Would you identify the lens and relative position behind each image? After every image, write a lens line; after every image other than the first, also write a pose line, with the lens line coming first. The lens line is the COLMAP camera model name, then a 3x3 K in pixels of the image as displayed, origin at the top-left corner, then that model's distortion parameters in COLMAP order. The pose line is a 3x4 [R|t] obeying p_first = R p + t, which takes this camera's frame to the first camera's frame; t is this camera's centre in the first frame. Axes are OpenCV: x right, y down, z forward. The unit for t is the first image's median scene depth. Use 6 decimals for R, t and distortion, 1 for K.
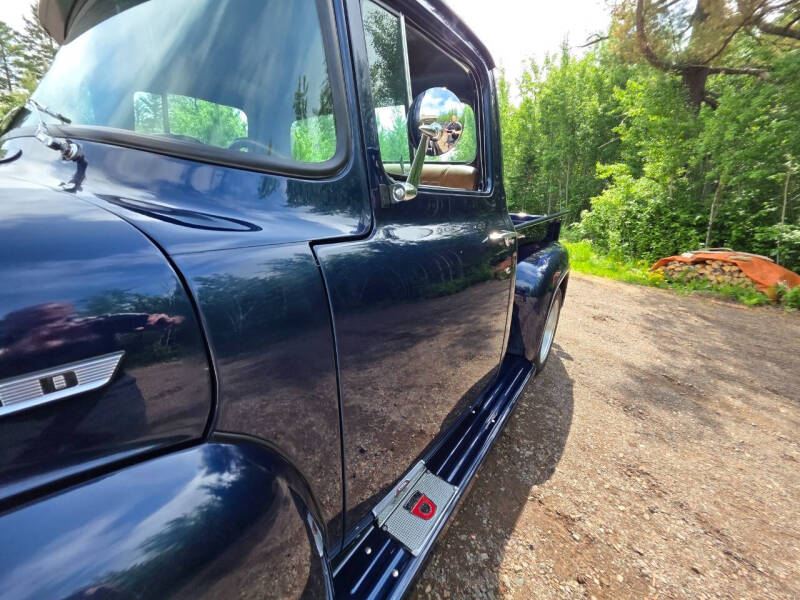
lens RADIAL K [[311.1, 0, 401.7], [0, 311.1, 300.3], [0, 0, 1]] dist [-0.001165, 0.000210]
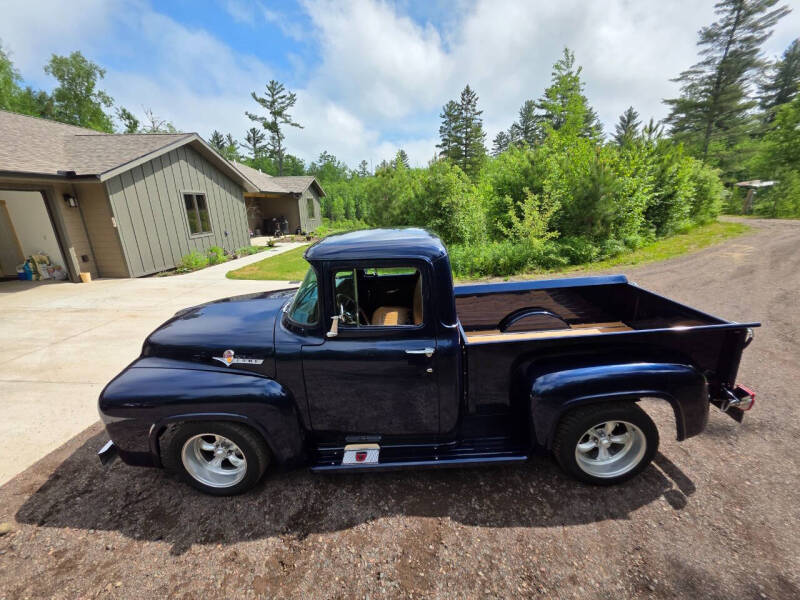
lens RADIAL K [[321.3, 0, 405.6], [0, 321.3, 302.8], [0, 0, 1]] dist [0.004792, -0.001547]
pose [[0.579342, 0.179906, -0.794982, 0.253148], [-0.194415, 0.977687, 0.079573, -0.089932], [0.791559, 0.108457, 0.601391, -0.035563]]
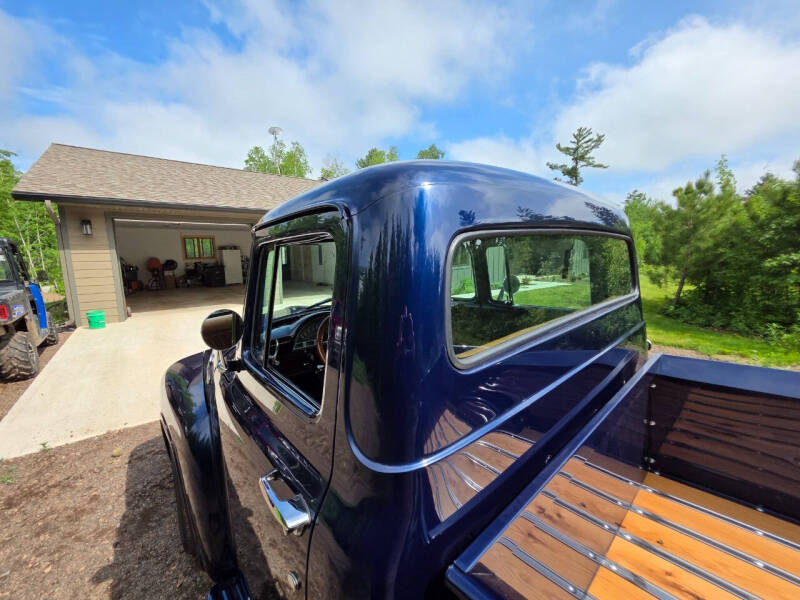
lens RADIAL K [[321.3, 0, 400.1], [0, 321.3, 301.5], [0, 0, 1]] dist [0.004792, -0.001547]
pose [[-0.218514, 0.094444, -0.971253, 0.119685], [-0.283848, 0.946117, 0.155861, -0.100804], [0.933639, 0.309746, -0.179932, 0.171842]]
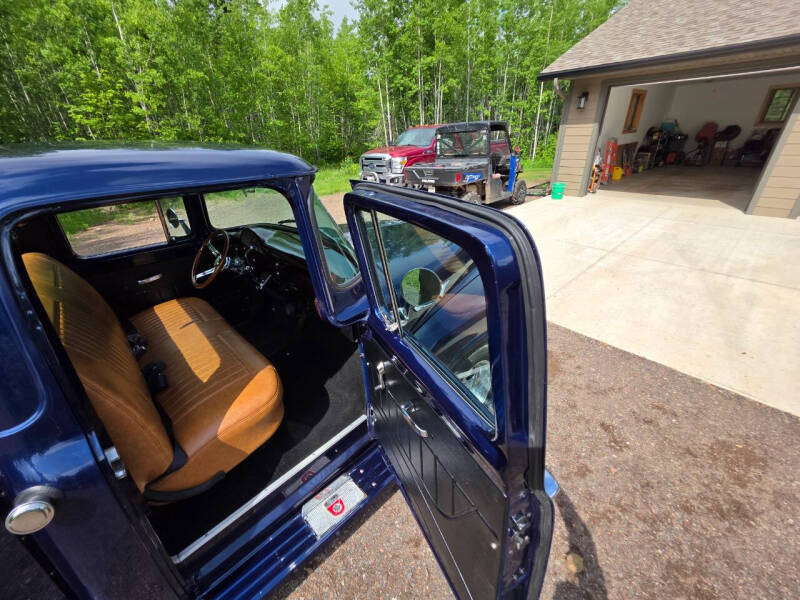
lens RADIAL K [[321.3, 0, 403.9], [0, 321.3, 297.2], [0, 0, 1]] dist [0.004792, -0.001547]
pose [[-0.988076, -0.081875, 0.130390, -0.231952], [0.034368, 0.708229, 0.705146, -0.191839], [-0.150080, 0.701219, -0.696970, 0.298355]]
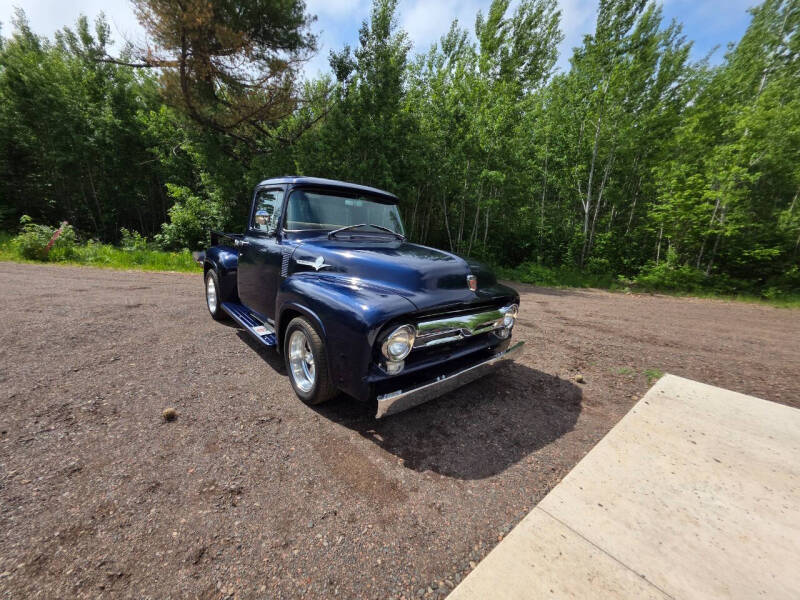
lens RADIAL K [[321.3, 0, 405.7], [0, 321.3, 298.7], [0, 0, 1]] dist [0.004792, -0.001547]
pose [[0.188511, -0.228089, 0.955217, -0.534078], [0.249410, 0.951885, 0.178073, -0.030328], [-0.949873, 0.204672, 0.236329, -0.031311]]
